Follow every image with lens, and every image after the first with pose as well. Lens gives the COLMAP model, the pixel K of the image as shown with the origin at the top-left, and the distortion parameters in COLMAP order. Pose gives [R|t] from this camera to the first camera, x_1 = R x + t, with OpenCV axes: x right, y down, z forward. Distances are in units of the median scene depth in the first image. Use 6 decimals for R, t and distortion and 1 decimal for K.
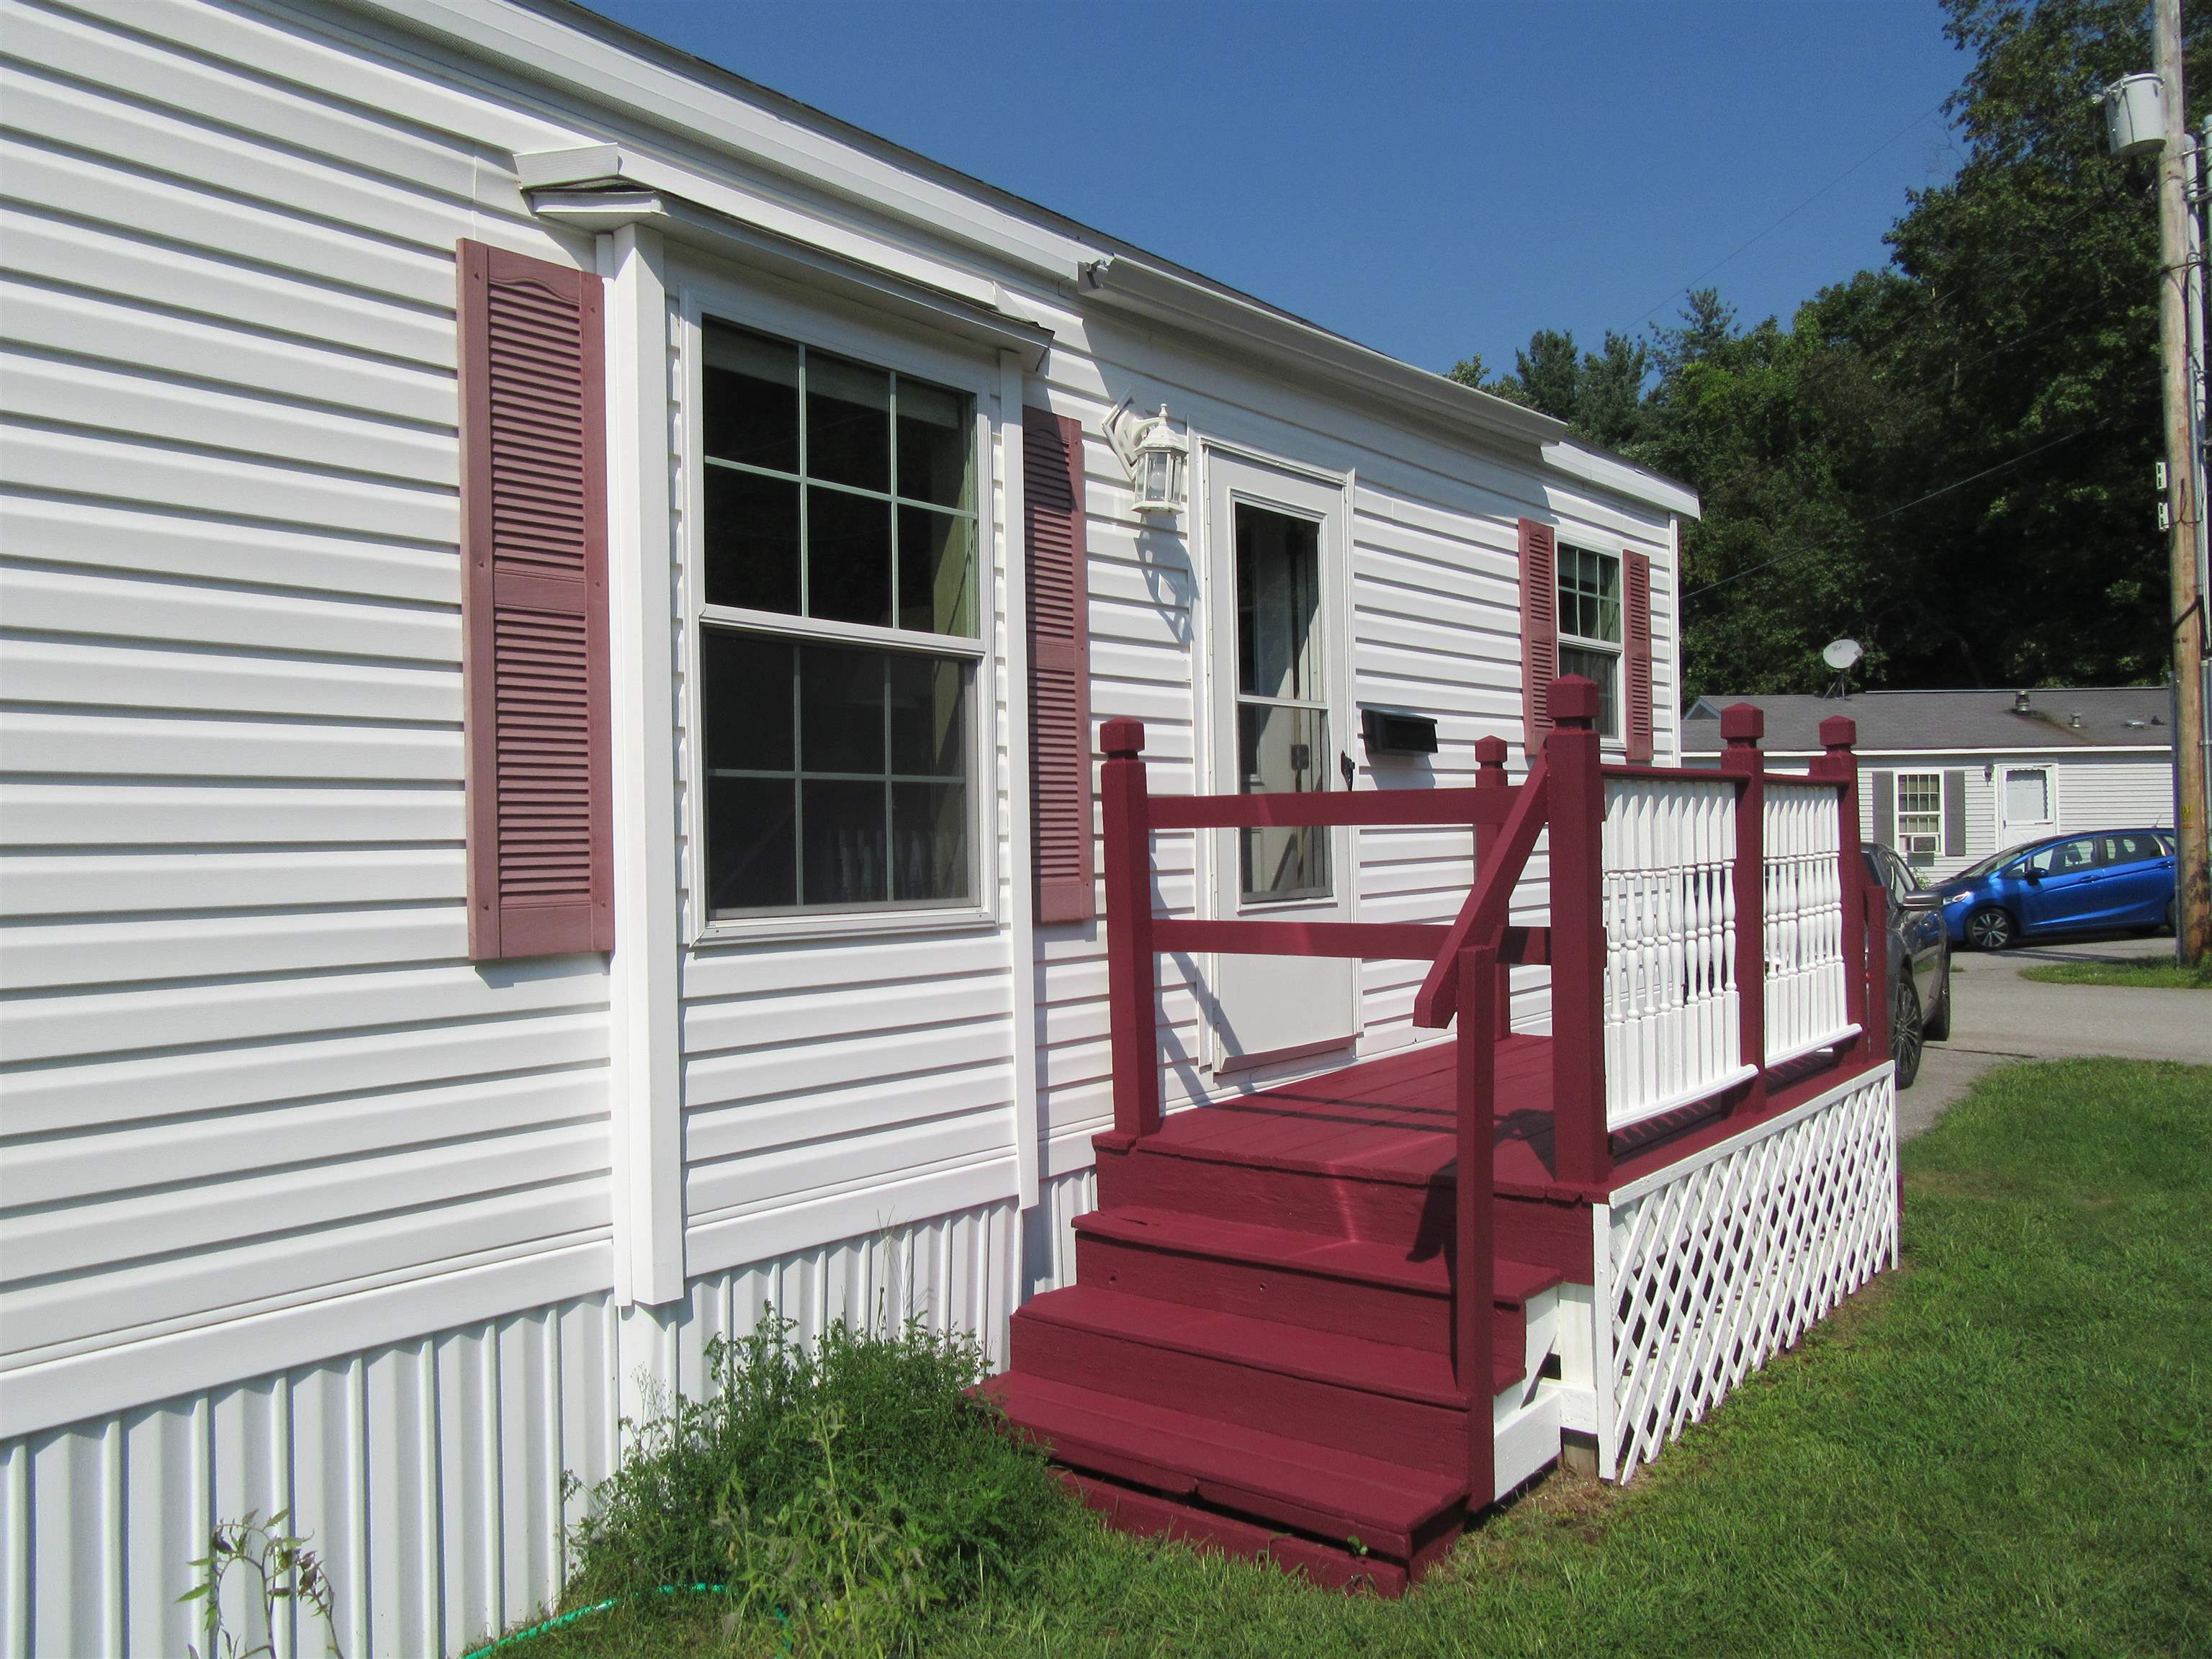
lens RADIAL K [[1640.4, 0, 1111.0], [0, 1640.4, 824.2], [0, 0, 1]] dist [-0.004720, -0.000137]
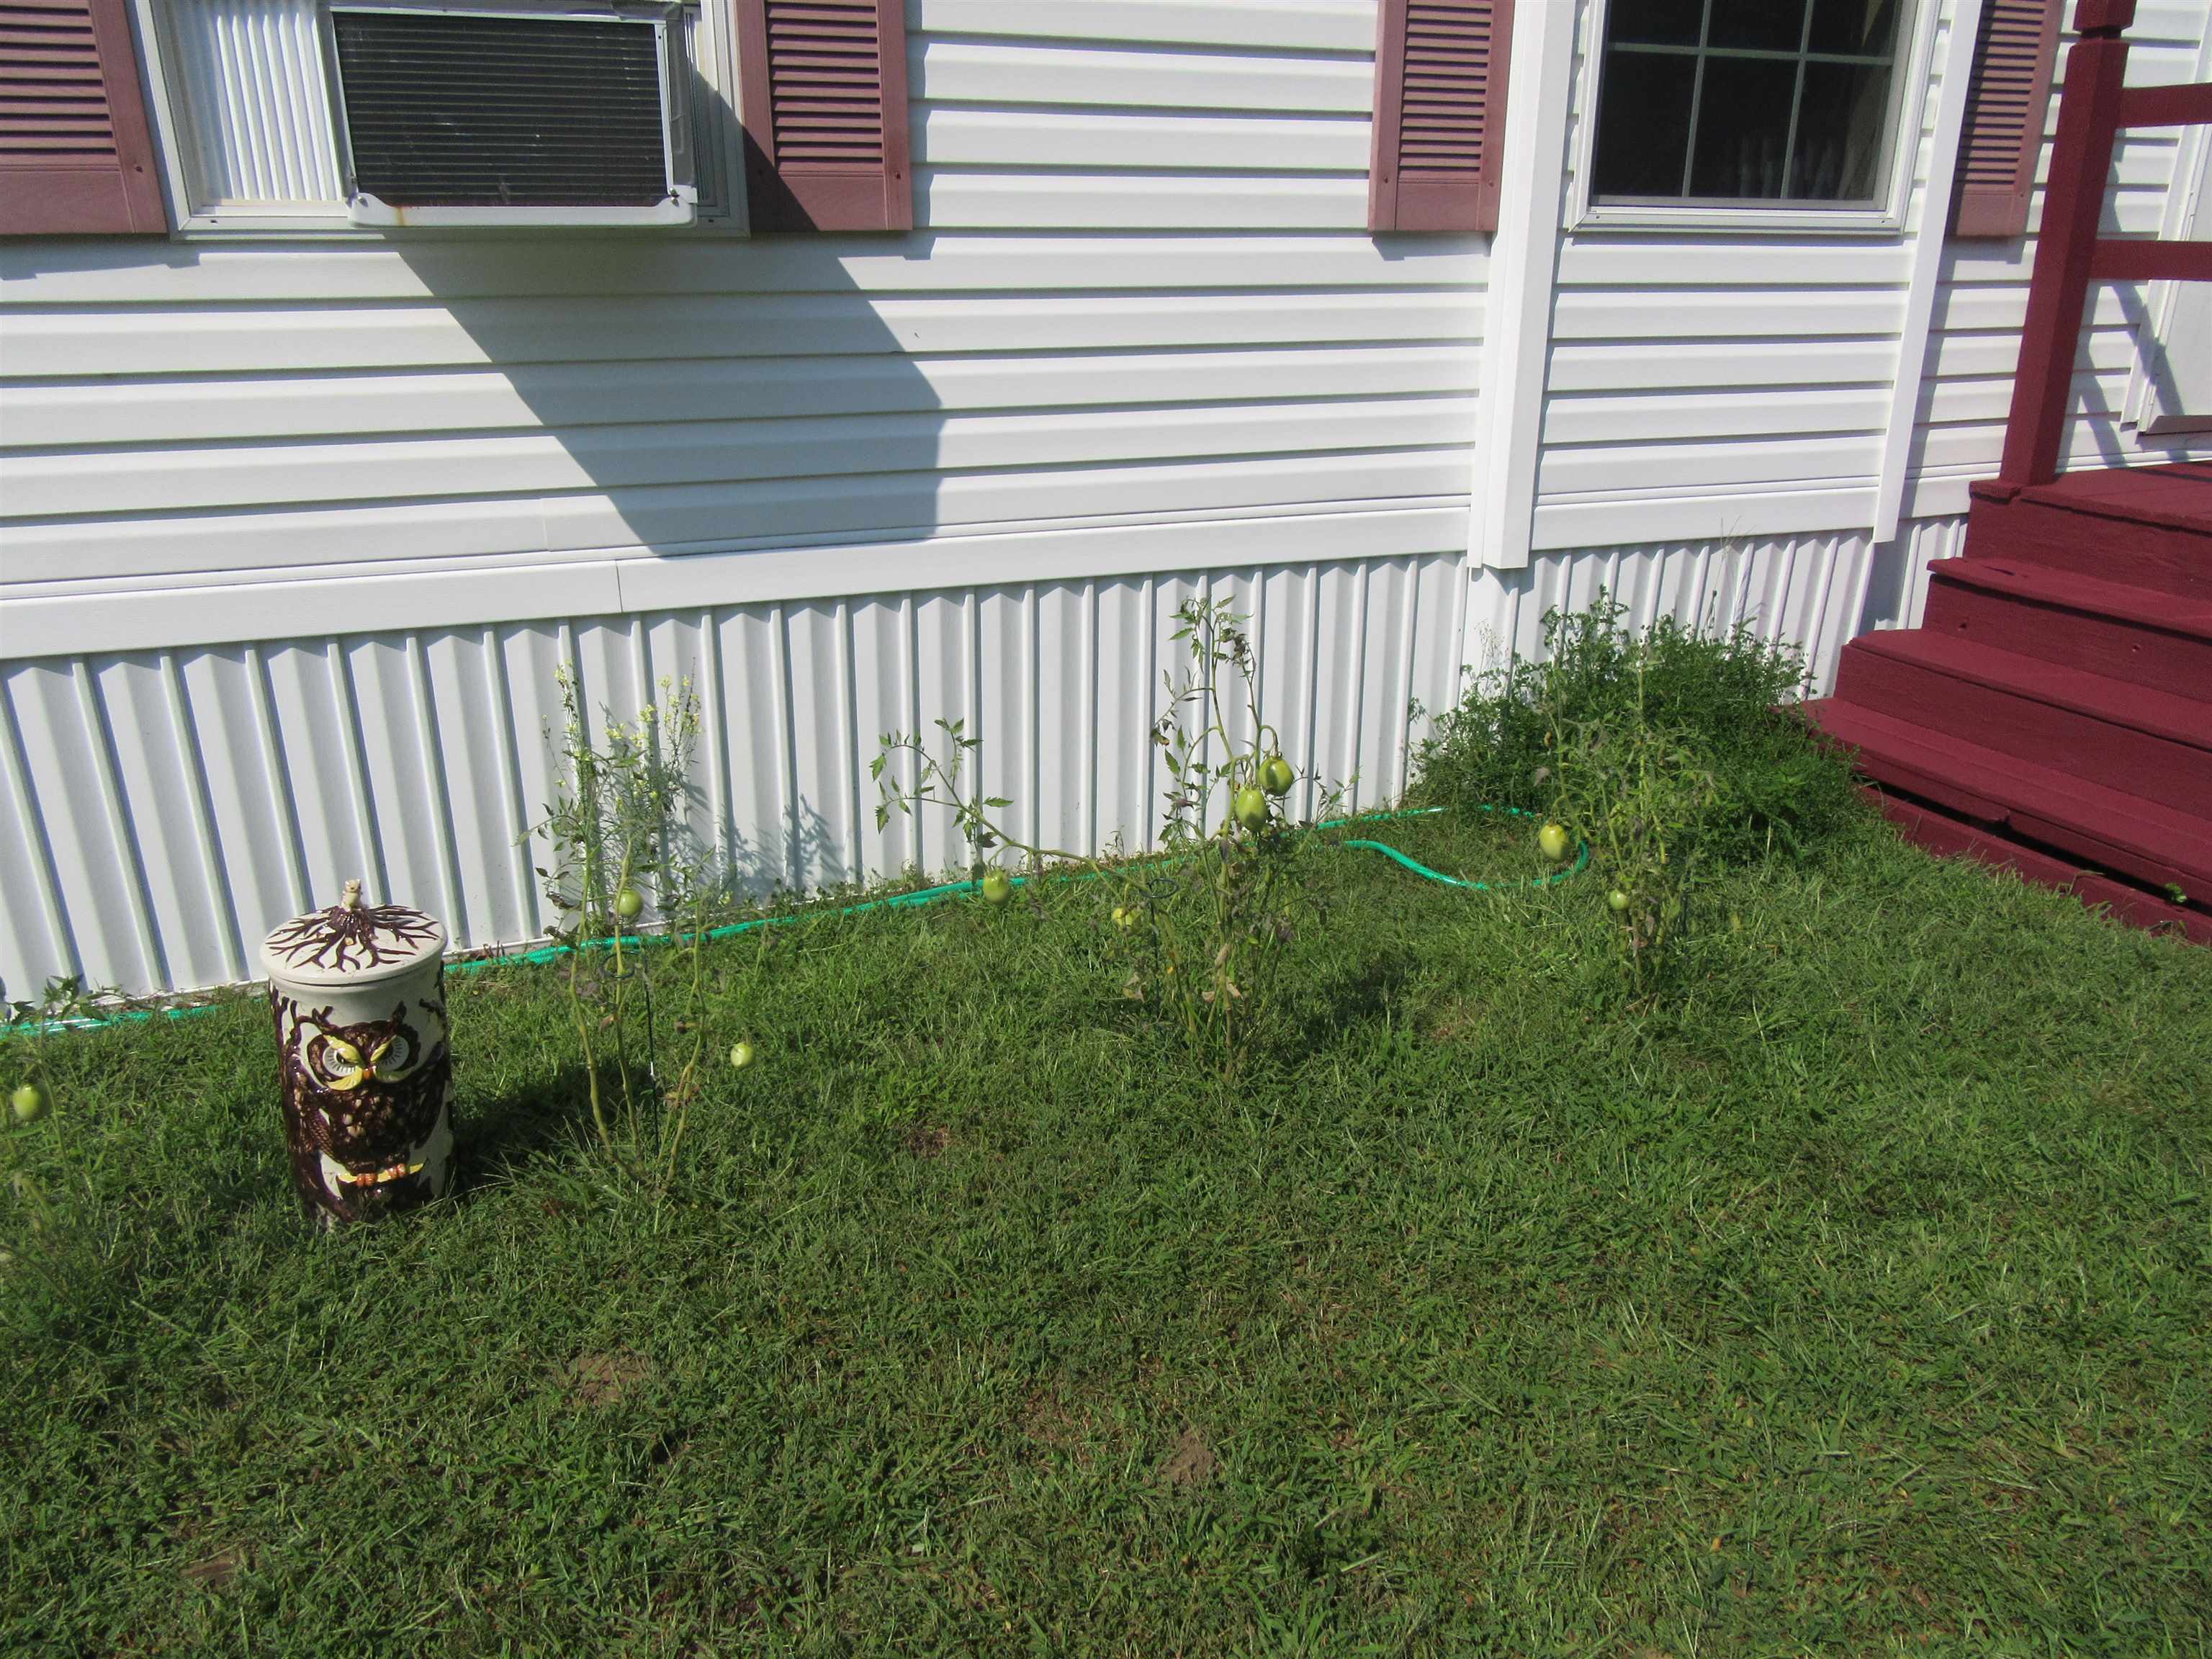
lens RADIAL K [[1640.4, 0, 1112.3], [0, 1640.4, 837.7], [0, 0, 1]] dist [-0.004720, -0.000137]
pose [[0.870936, 0.190474, -0.452978, 0.030540], [-0.012475, 0.930093, 0.367111, 0.051758], [0.491237, -0.314080, 0.812428, -0.092276]]
